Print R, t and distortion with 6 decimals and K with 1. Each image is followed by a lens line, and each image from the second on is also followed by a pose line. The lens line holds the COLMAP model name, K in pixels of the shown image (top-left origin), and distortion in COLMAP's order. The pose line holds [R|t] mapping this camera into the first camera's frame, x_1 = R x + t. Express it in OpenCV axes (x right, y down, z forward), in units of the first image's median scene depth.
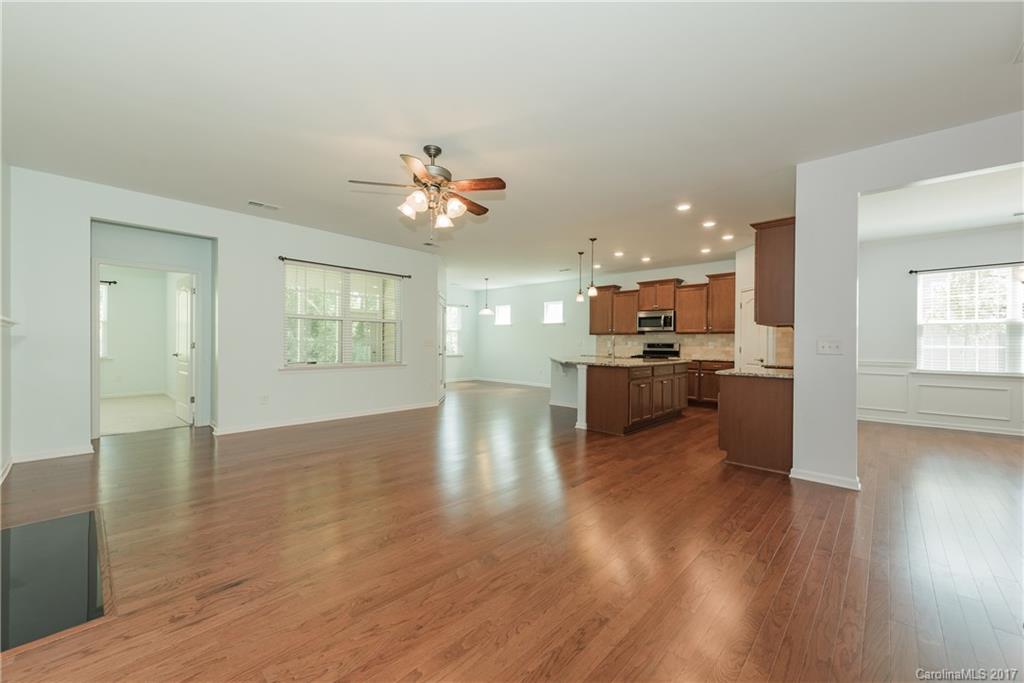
lens RADIAL K [[401.1, 0, 510.6], [0, 401.1, 344.1], [0, 0, 1]] dist [0.009278, -0.000337]
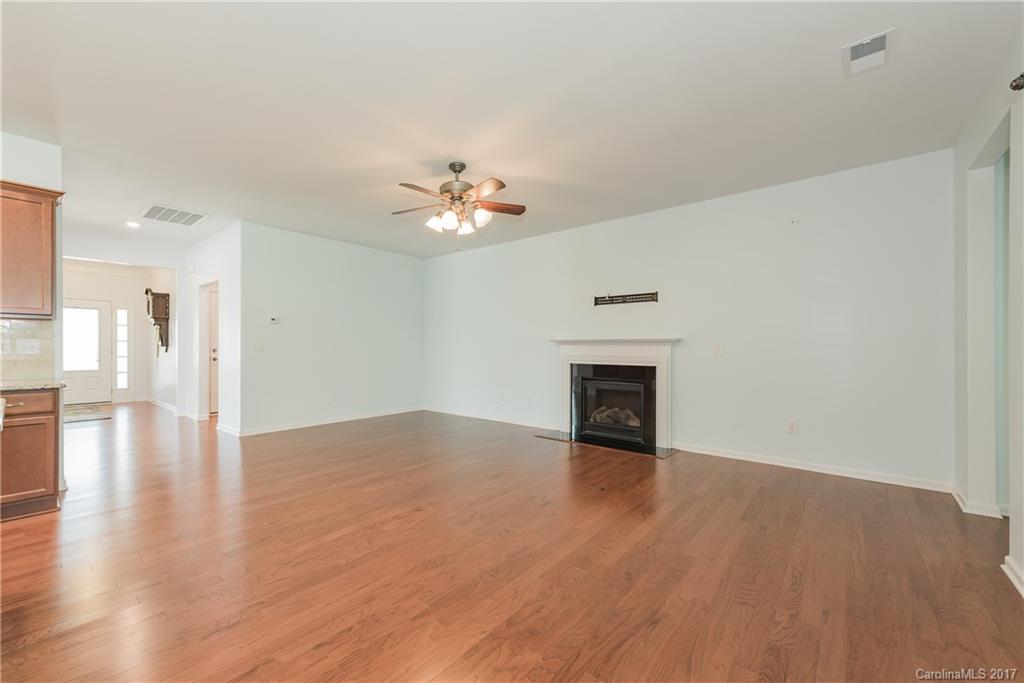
lens RADIAL K [[406.1, 0, 480.4], [0, 406.1, 348.3], [0, 0, 1]] dist [-0.000110, -0.000038]
pose [[-0.999679, -0.008682, -0.023796, -0.096484], [-0.008837, 0.999940, 0.006449, -0.002134], [0.023739, 0.006658, -0.999696, 0.864657]]
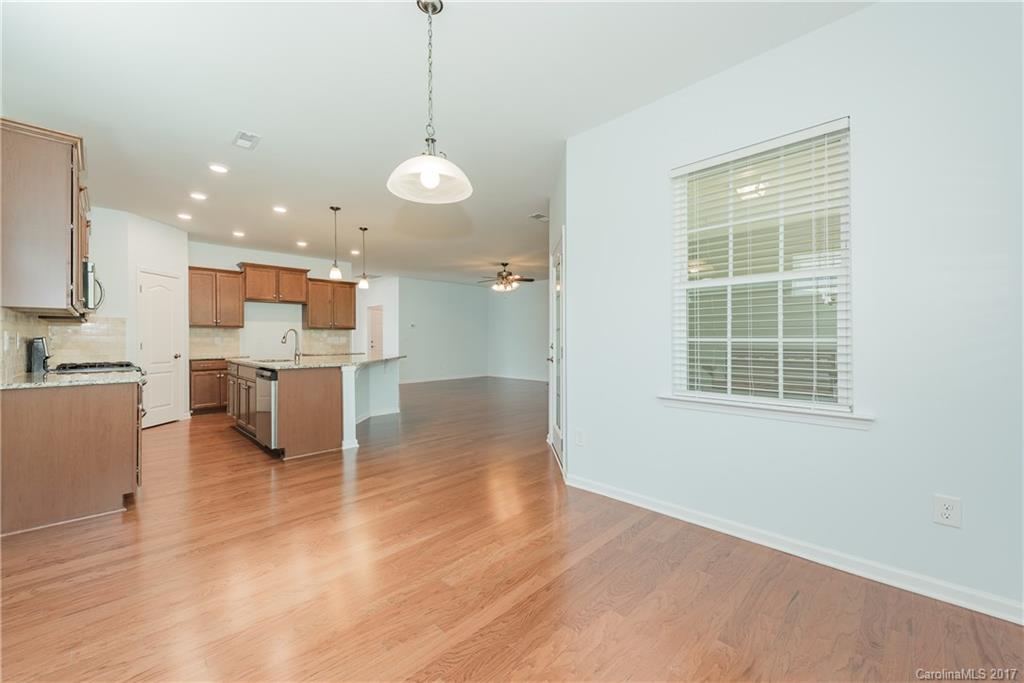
lens RADIAL K [[405.9, 0, 516.5], [0, 405.9, 338.1], [0, 0, 1]] dist [0.006764, -0.000310]
pose [[-0.999758, -0.003899, 0.021644, -0.135205], [-0.003865, 0.999991, 0.001628, -0.005010], [-0.021650, 0.001544, -0.999764, 1.488983]]
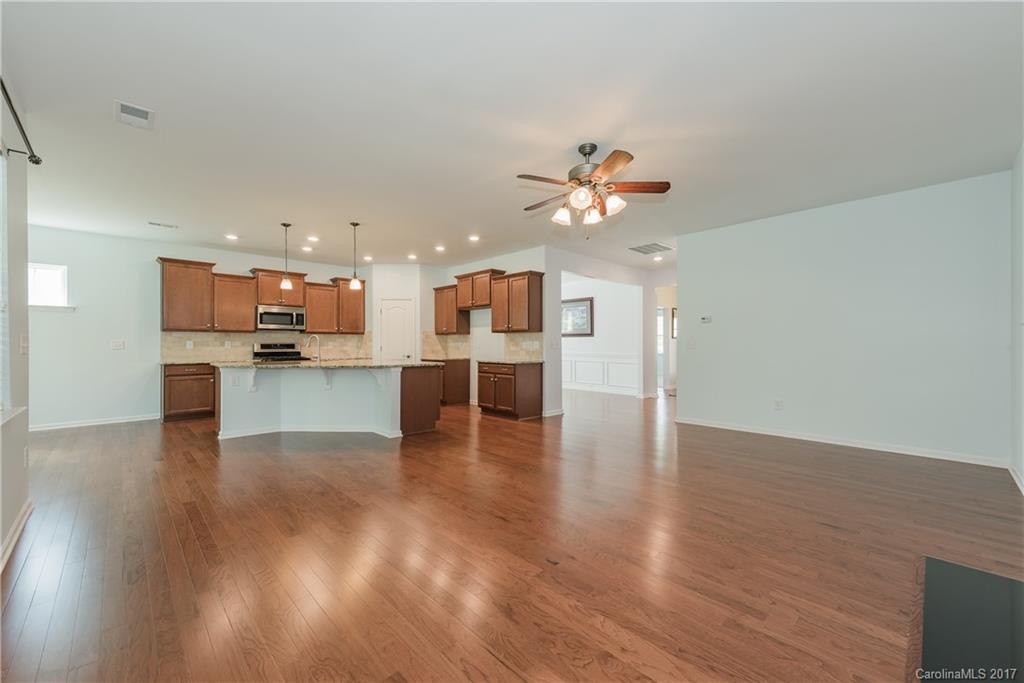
lens RADIAL K [[401.1, 0, 510.6], [0, 401.1, 344.1], [0, 0, 1]] dist [0.009278, -0.000337]
pose [[0.054621, -0.005335, 0.998493, -0.493968], [0.003824, 0.999980, 0.005134, -0.003347], [-0.998500, 0.003537, 0.054640, 0.470583]]
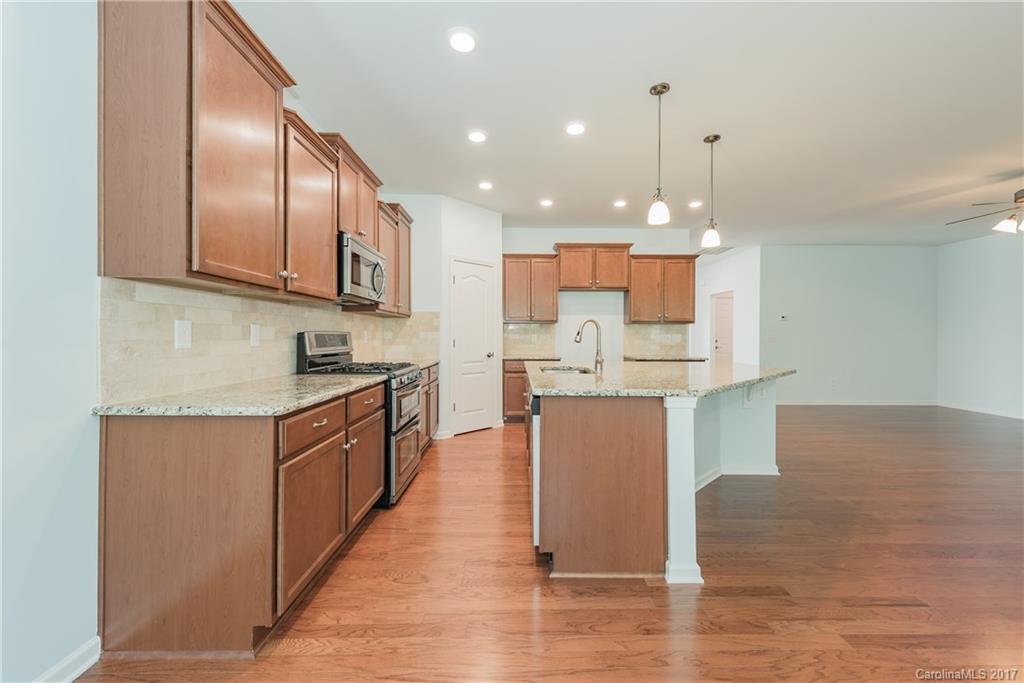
lens RADIAL K [[405.9, 0, 516.5], [0, 405.9, 338.1], [0, 0, 1]] dist [0.006764, -0.000310]
pose [[-0.690350, -0.011574, 0.723383, -0.005604], [-0.007452, 0.999933, 0.008887, -0.001974], [-0.723437, 0.000744, -0.690390, 1.186933]]
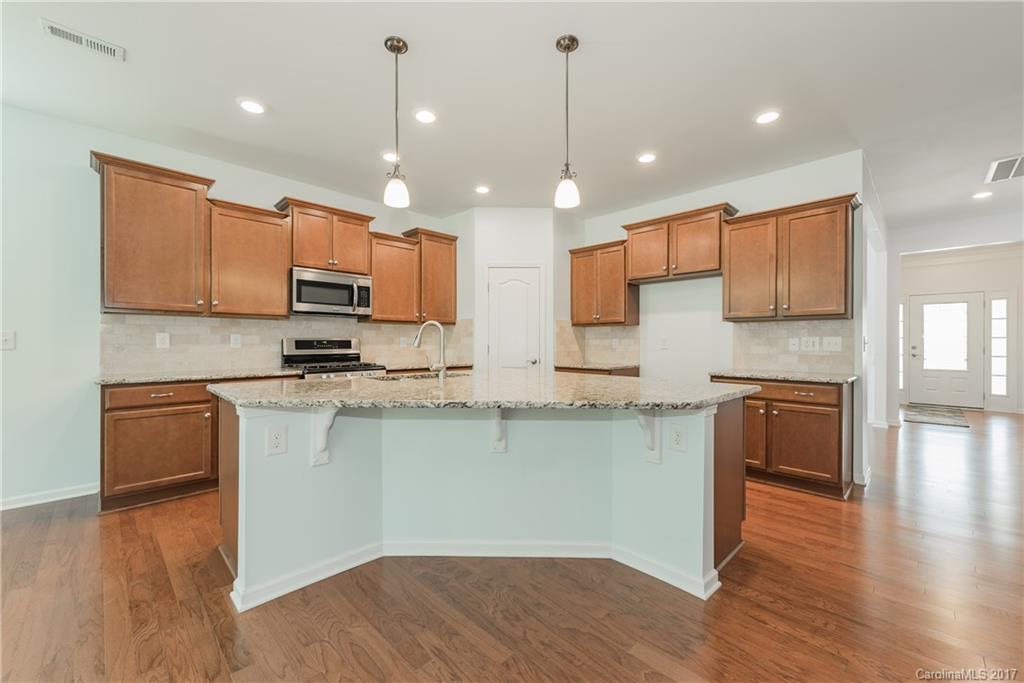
lens RADIAL K [[405.8, 0, 510.3], [0, 405.8, 343.5], [0, 0, 1]] dist [0.009805, 0.000026]
pose [[0.037400, -0.010067, 0.999250, -0.119883], [-0.000221, 0.999949, 0.010082, -0.002000], [-0.999300, -0.000598, 0.037395, 0.790994]]
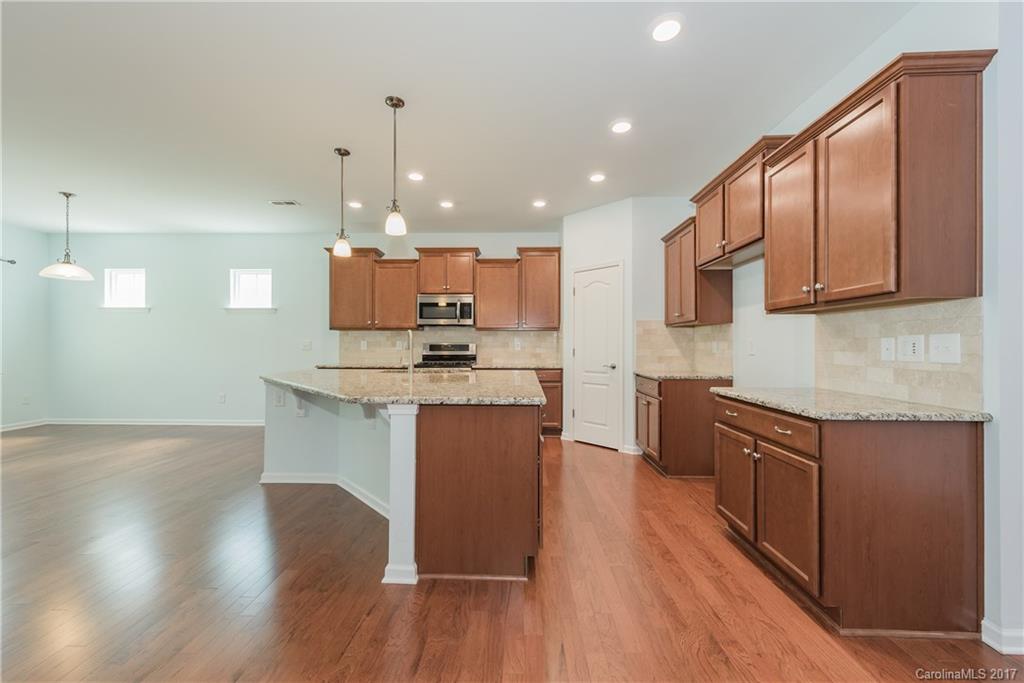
lens RADIAL K [[401.1, 0, 510.6], [0, 401.1, 344.1], [0, 0, 1]] dist [0.009278, -0.000337]
pose [[0.748138, -0.003531, 0.663534, 0.007681], [0.005253, 0.999986, -0.000602, -0.000772], [-0.663522, 0.003936, 0.748146, 0.455051]]
